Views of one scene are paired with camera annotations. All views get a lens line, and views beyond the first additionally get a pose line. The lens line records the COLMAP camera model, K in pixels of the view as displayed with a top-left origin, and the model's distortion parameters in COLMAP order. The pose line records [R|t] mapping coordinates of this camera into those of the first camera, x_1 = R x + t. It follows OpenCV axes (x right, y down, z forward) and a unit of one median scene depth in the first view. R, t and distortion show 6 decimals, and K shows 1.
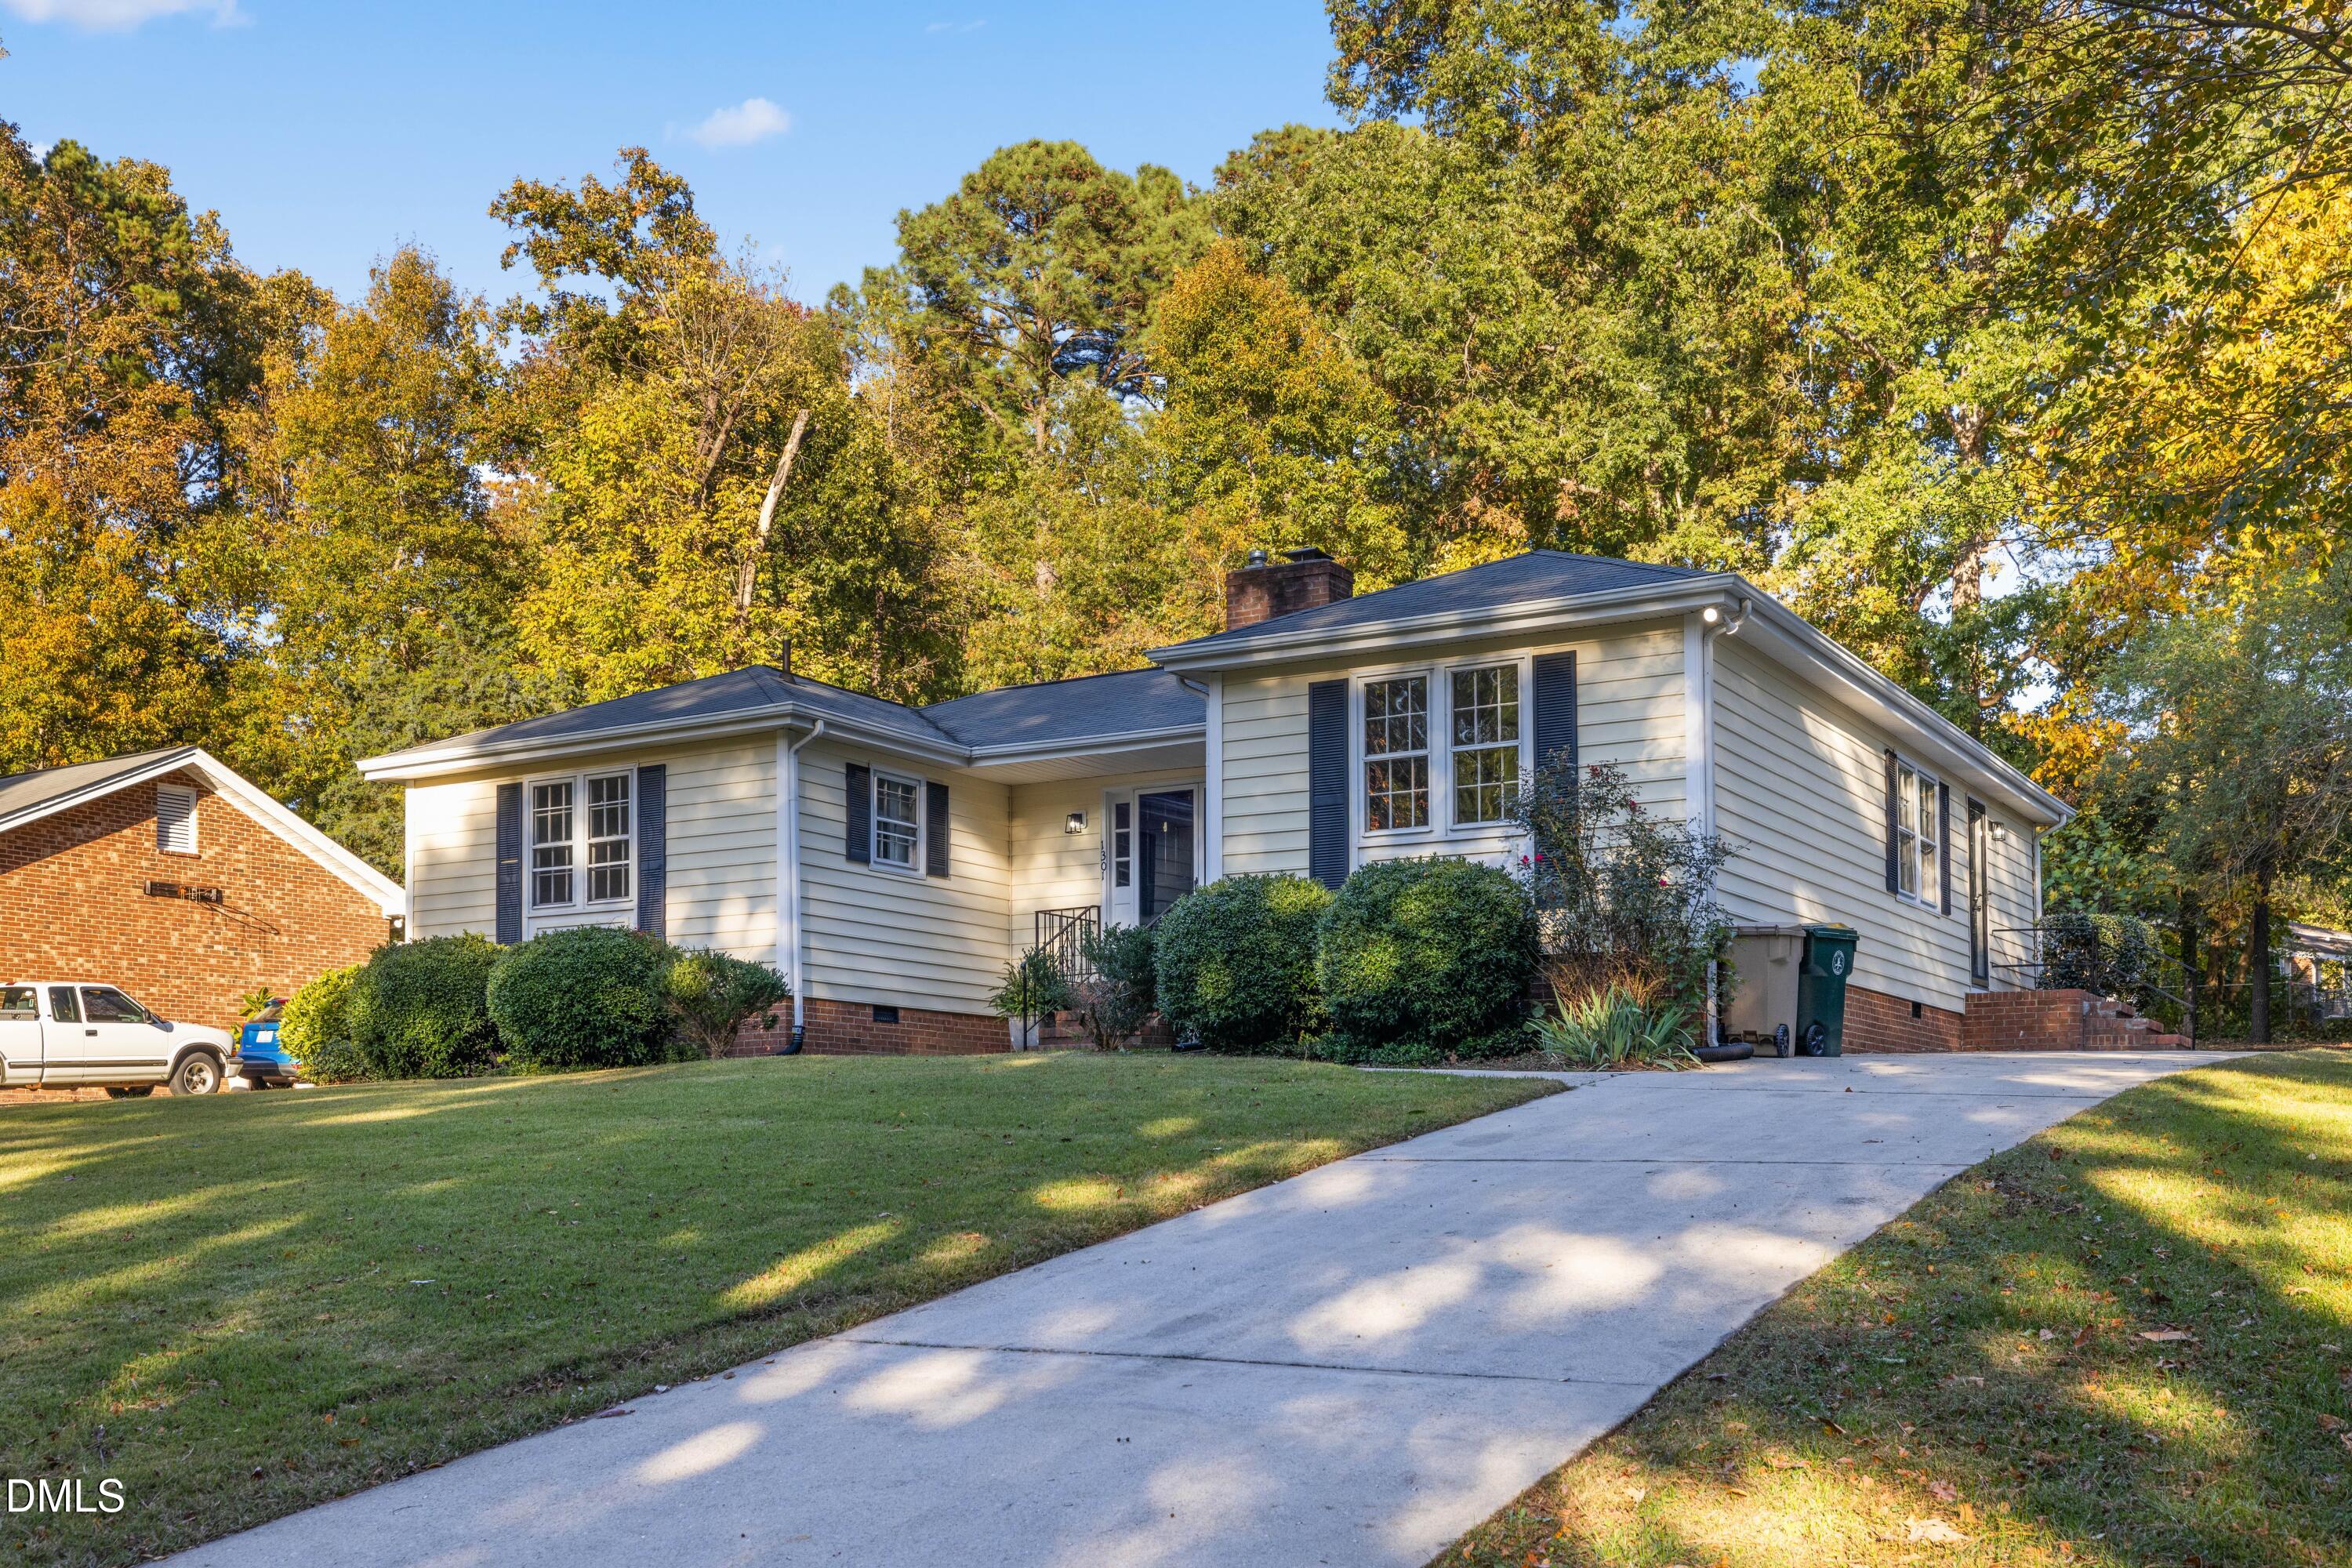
lens RADIAL K [[2363.0, 0, 1176.0], [0, 2363.0, 784.0], [0, 0, 1]] dist [0.001756, 0.000176]
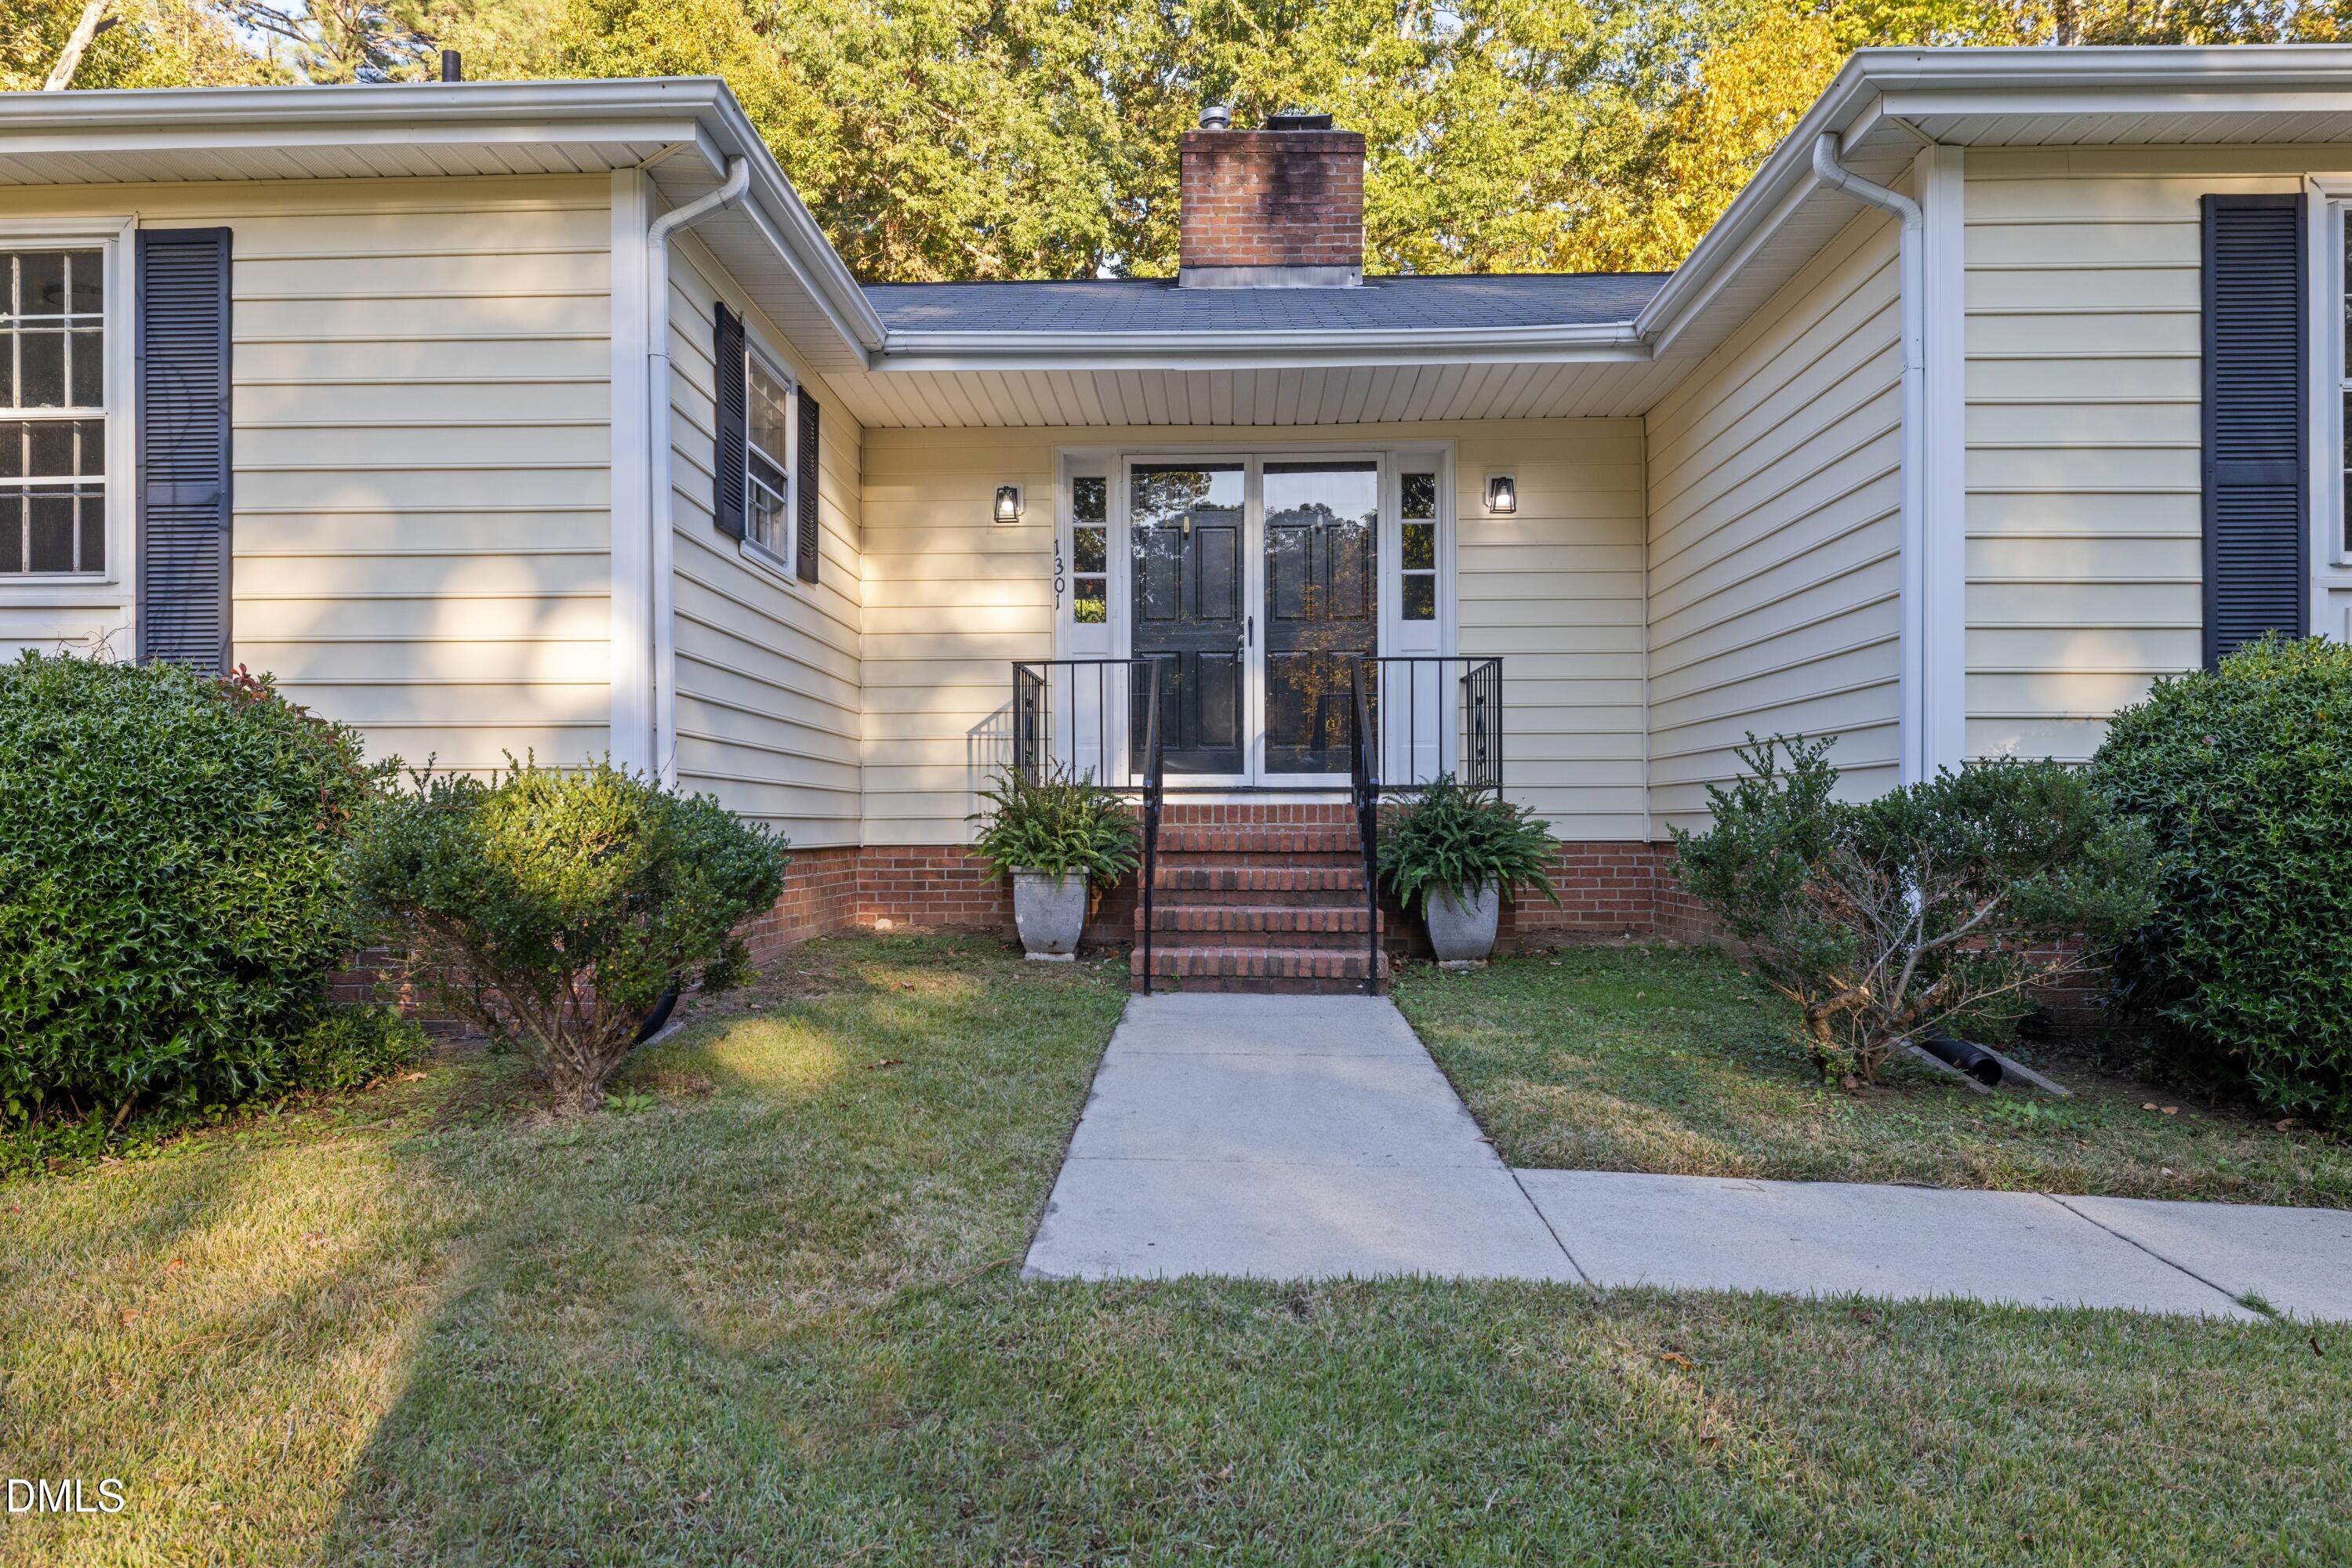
lens RADIAL K [[1551.9, 0, 1176.0], [0, 1551.9, 784.0], [0, 0, 1]] dist [-0.002016, -0.000974]
pose [[0.871237, 0.012494, 0.490704, -0.204197], [-0.083532, 0.988868, 0.123132, 0.036950], [-0.483703, -0.148267, 0.862582, 0.692350]]
